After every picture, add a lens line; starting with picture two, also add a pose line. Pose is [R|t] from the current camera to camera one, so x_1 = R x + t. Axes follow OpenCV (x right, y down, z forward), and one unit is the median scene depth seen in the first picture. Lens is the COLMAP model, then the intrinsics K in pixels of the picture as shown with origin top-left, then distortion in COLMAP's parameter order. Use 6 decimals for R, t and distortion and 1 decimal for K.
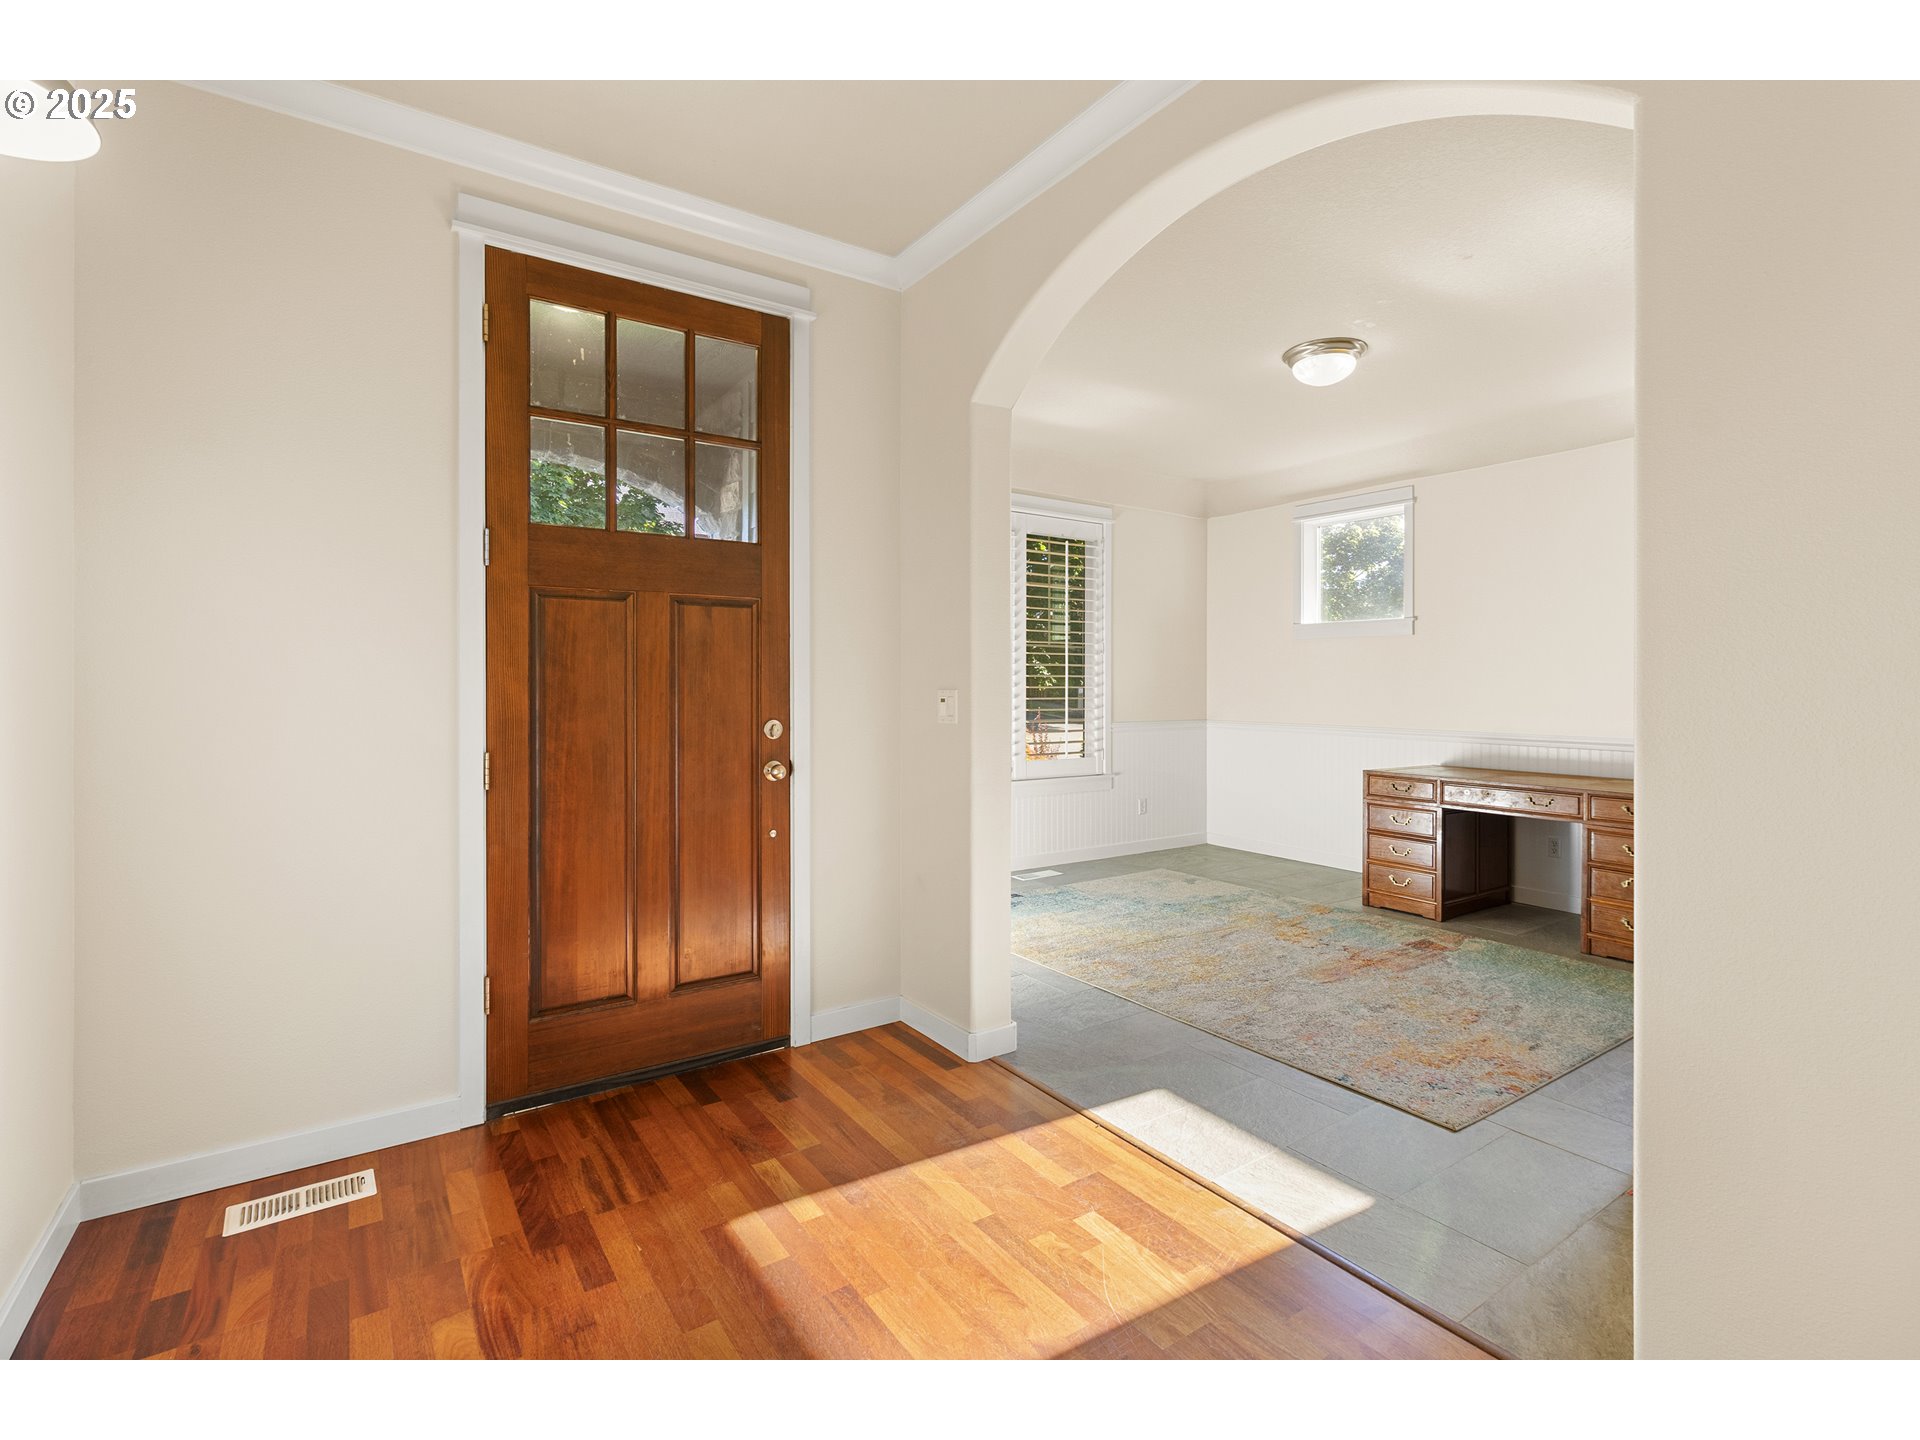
lens RADIAL K [[918.8, 0, 936.2], [0, 918.8, 691.5], [0, 0, 1]] dist [-0.001028, 0.000457]
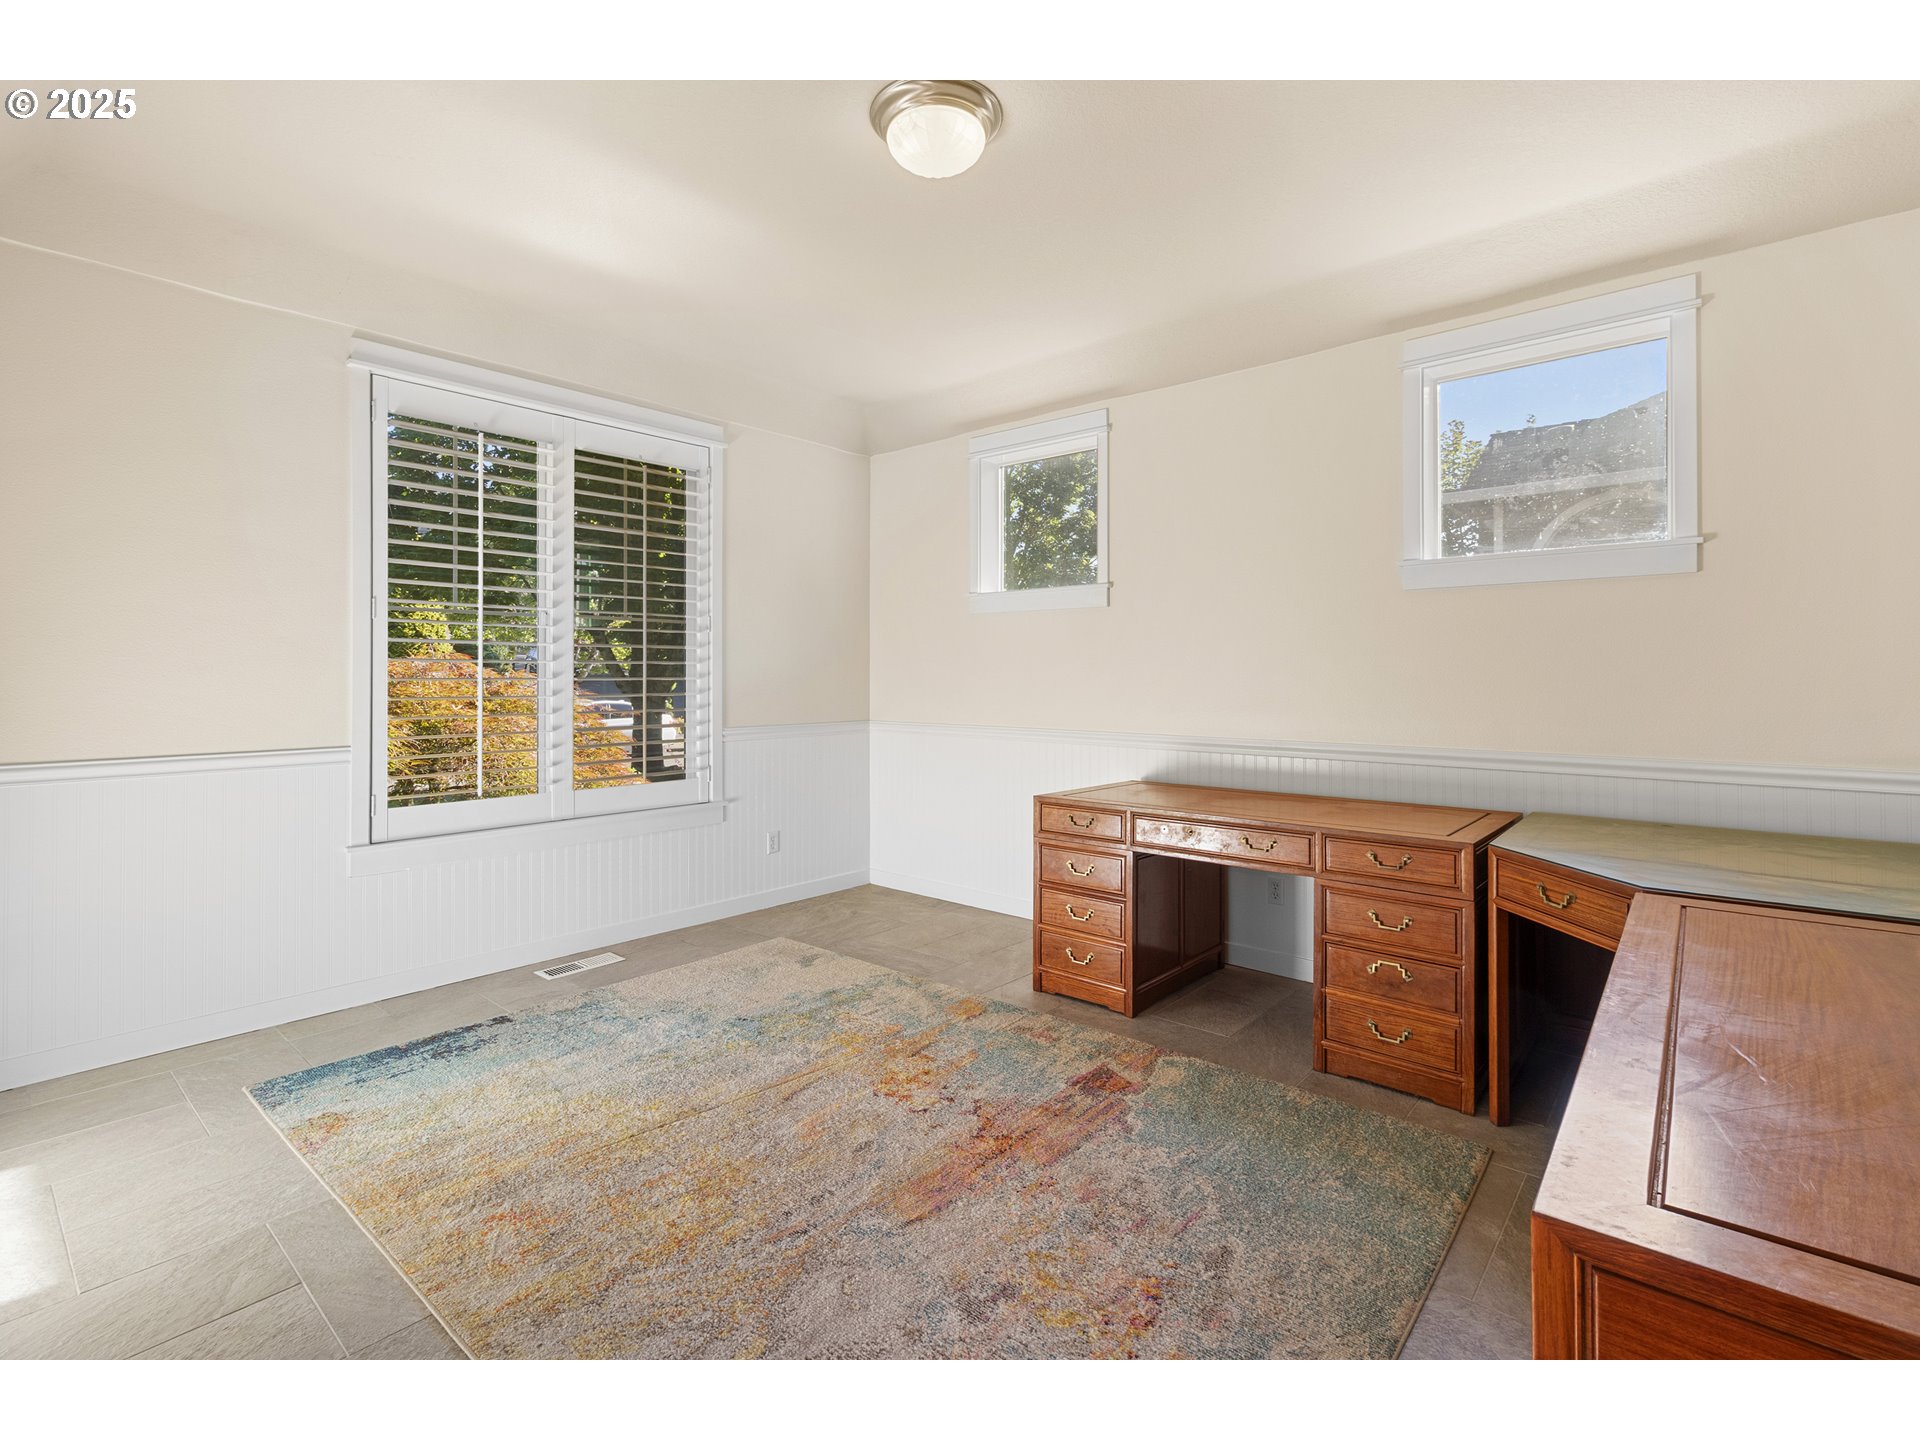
lens RADIAL K [[918.8, 0, 936.2], [0, 918.8, 691.5], [0, 0, 1]] dist [-0.001028, 0.000457]
pose [[0.969887, -0.009914, 0.243354, 0.240541], [0.007211, 0.999902, 0.011997, -0.002655], [-0.243449, -0.009881, 0.969863, 0.367781]]
